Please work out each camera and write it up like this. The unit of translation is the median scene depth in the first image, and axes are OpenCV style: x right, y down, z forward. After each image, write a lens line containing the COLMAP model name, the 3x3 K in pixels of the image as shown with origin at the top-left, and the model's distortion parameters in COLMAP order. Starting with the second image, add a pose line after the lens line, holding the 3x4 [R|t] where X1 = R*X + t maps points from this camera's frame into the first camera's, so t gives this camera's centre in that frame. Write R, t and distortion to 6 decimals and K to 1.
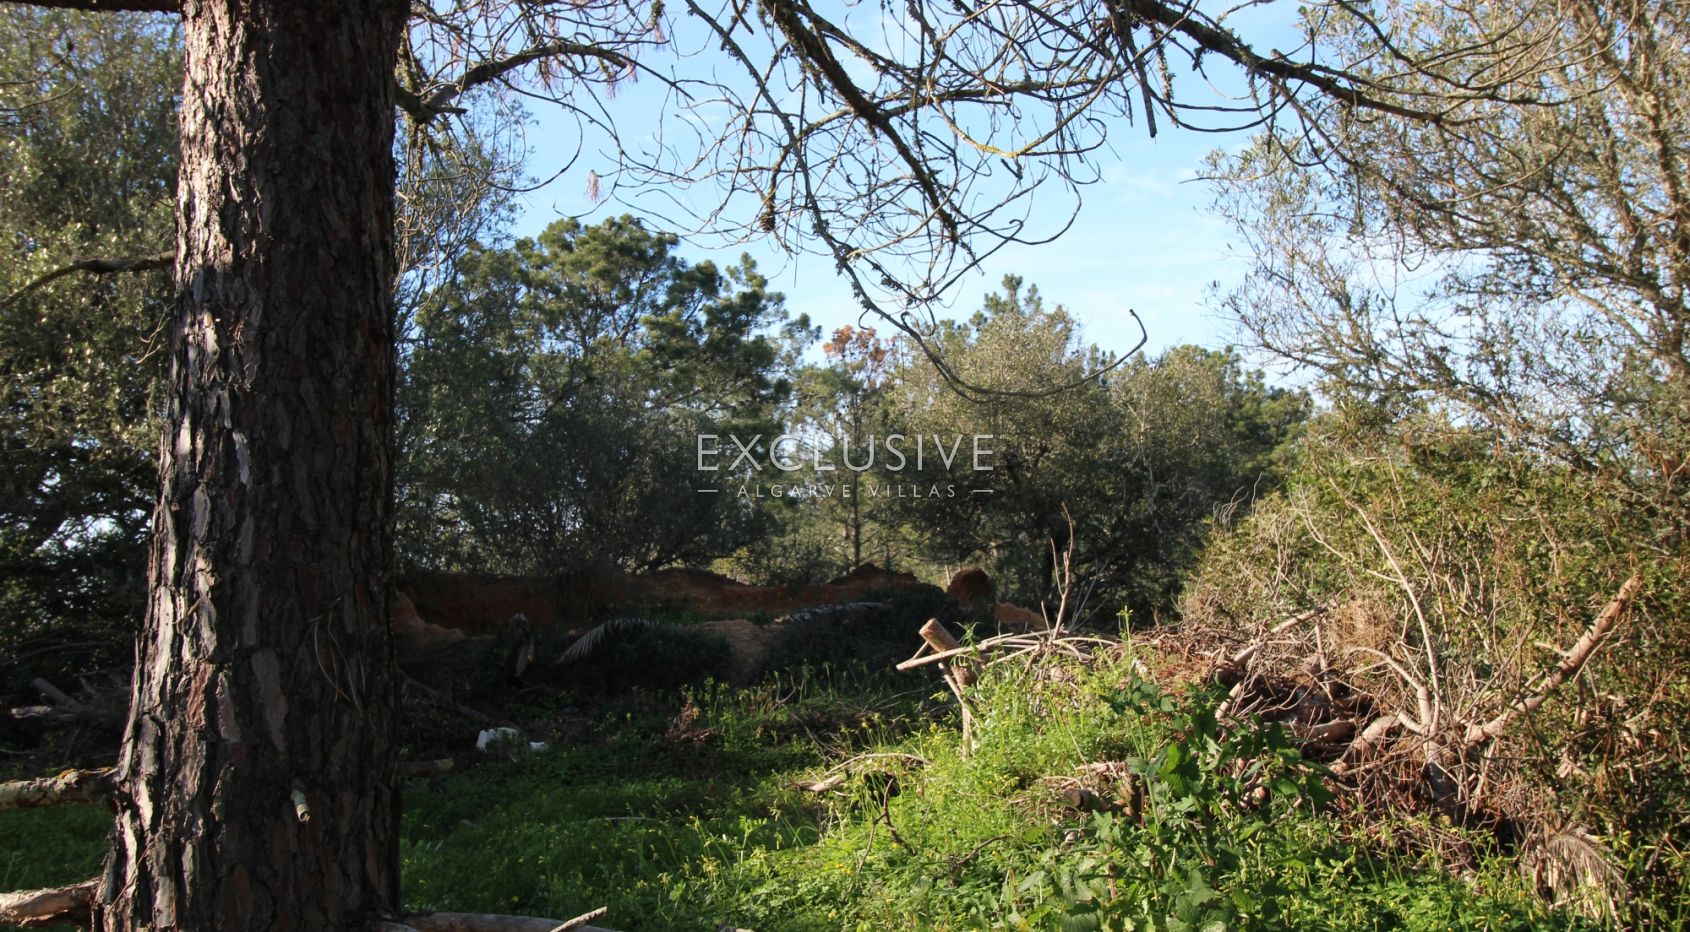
lens RADIAL K [[1252.8, 0, 837.6], [0, 1252.8, 472.8], [0, 0, 1]] dist [0.013120, -0.006106]
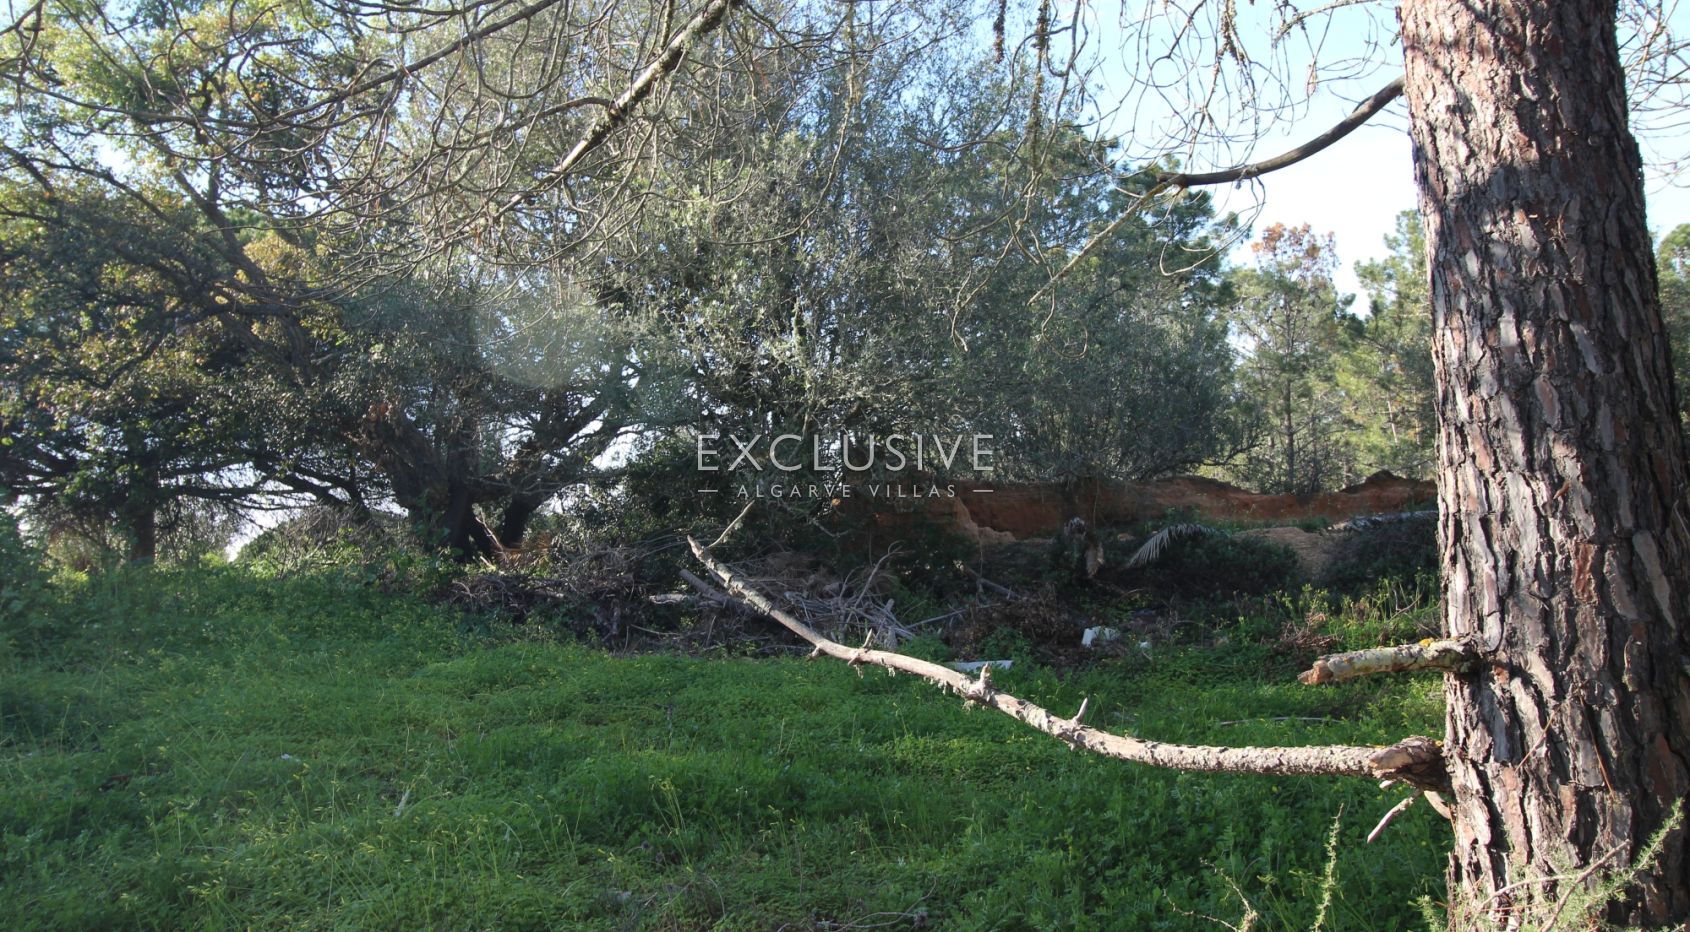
lens RADIAL K [[1252.8, 0, 862.8], [0, 1252.8, 461.8], [0, 0, 1]] dist [0.013120, -0.006106]
pose [[0.963561, -0.002165, -0.267481, -0.734735], [0.018858, 0.998029, 0.059857, 0.007960], [0.266824, -0.062720, 0.961702, -0.155051]]
